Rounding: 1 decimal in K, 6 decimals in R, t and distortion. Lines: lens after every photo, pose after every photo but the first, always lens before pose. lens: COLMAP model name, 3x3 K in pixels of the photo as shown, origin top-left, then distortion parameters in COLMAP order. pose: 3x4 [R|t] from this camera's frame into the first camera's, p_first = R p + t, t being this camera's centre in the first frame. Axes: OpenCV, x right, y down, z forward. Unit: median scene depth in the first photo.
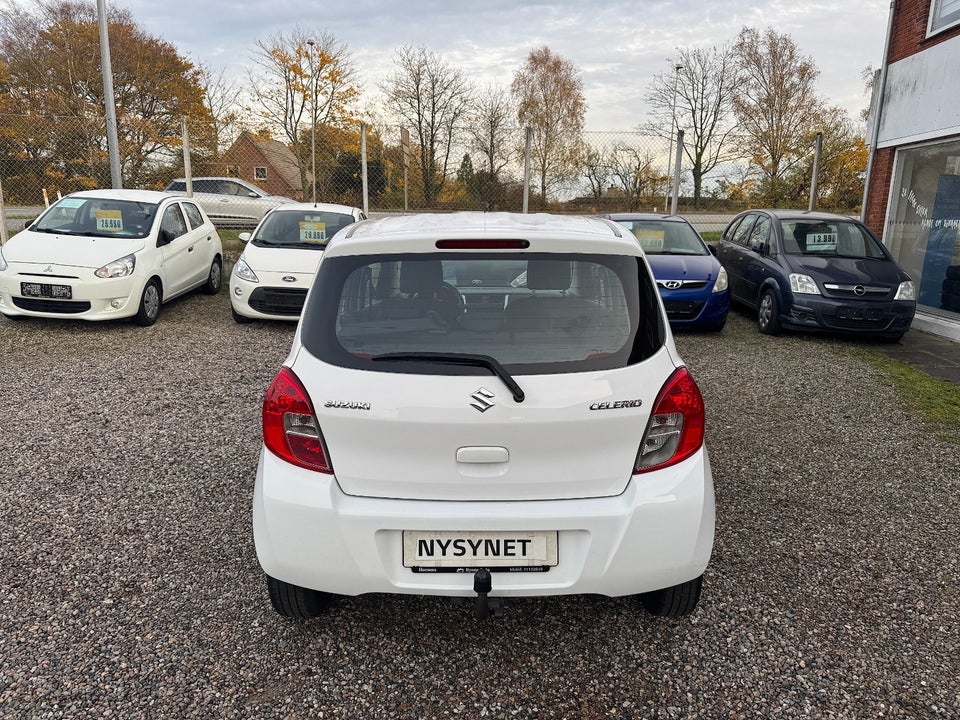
lens RADIAL K [[703.2, 0, 480.6], [0, 703.2, 366.7], [0, 0, 1]] dist [0.025183, -0.016725]
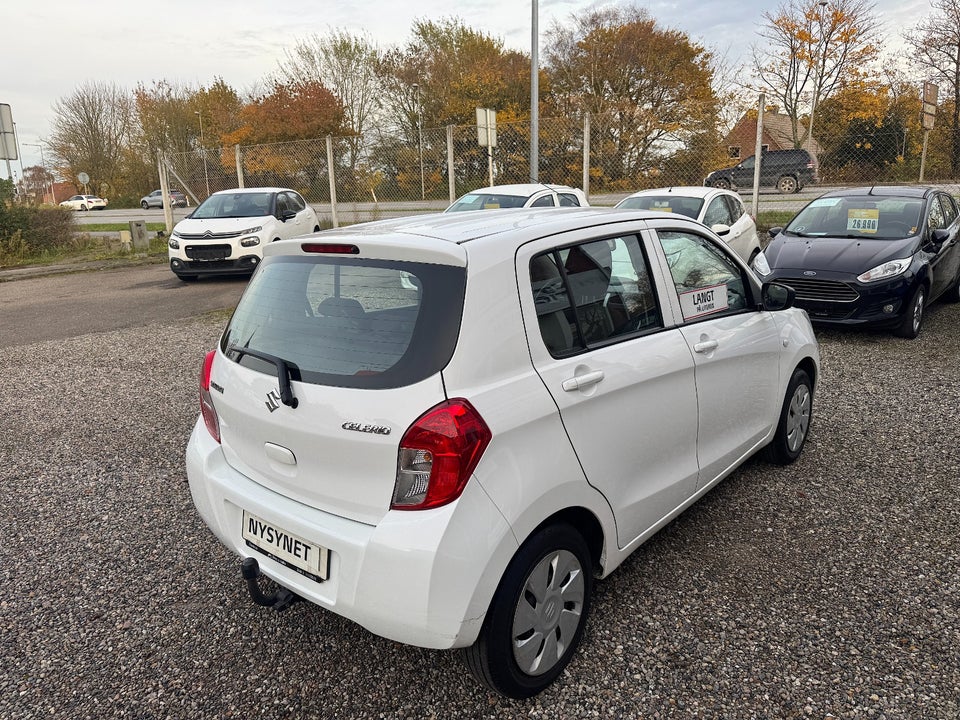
lens RADIAL K [[703.2, 0, 487.7], [0, 703.2, 357.5], [0, 0, 1]] dist [0.025183, -0.016725]
pose [[0.760948, 0.116719, -0.638228, 0.067392], [-0.106094, 0.992830, 0.055074, -0.007960], [0.640080, 0.025804, 0.767875, 0.029901]]
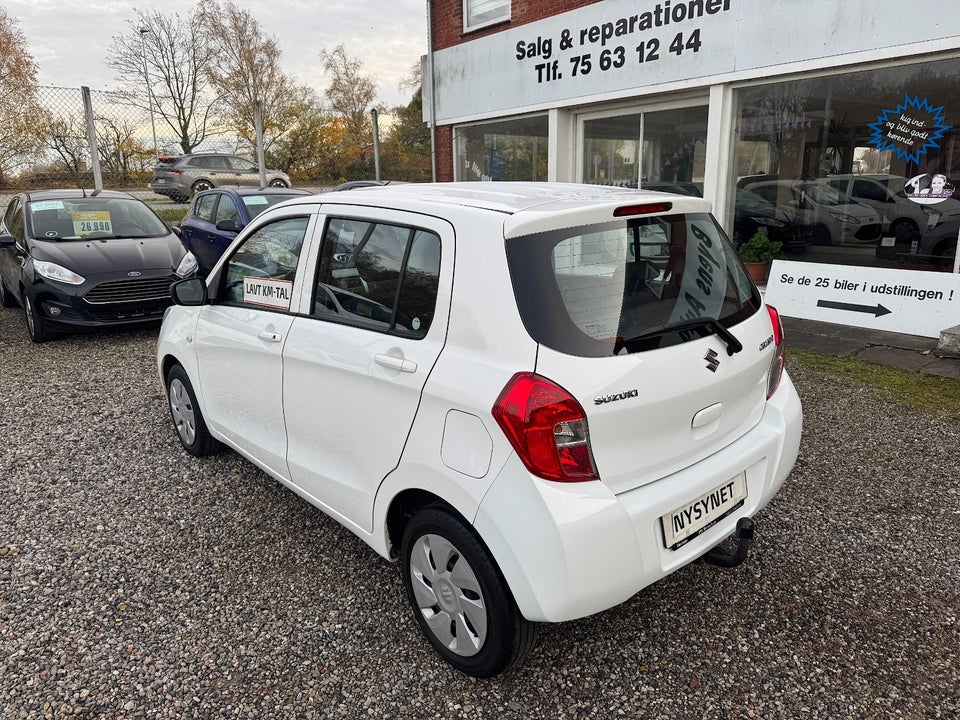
lens RADIAL K [[703.2, 0, 480.6], [0, 703.2, 356.1], [0, 0, 1]] dist [0.025183, -0.016725]
pose [[0.740964, -0.188758, 0.644471, -0.067329], [0.176221, 0.980706, 0.084631, -0.007705], [-0.648011, 0.050860, 0.759931, 0.032888]]
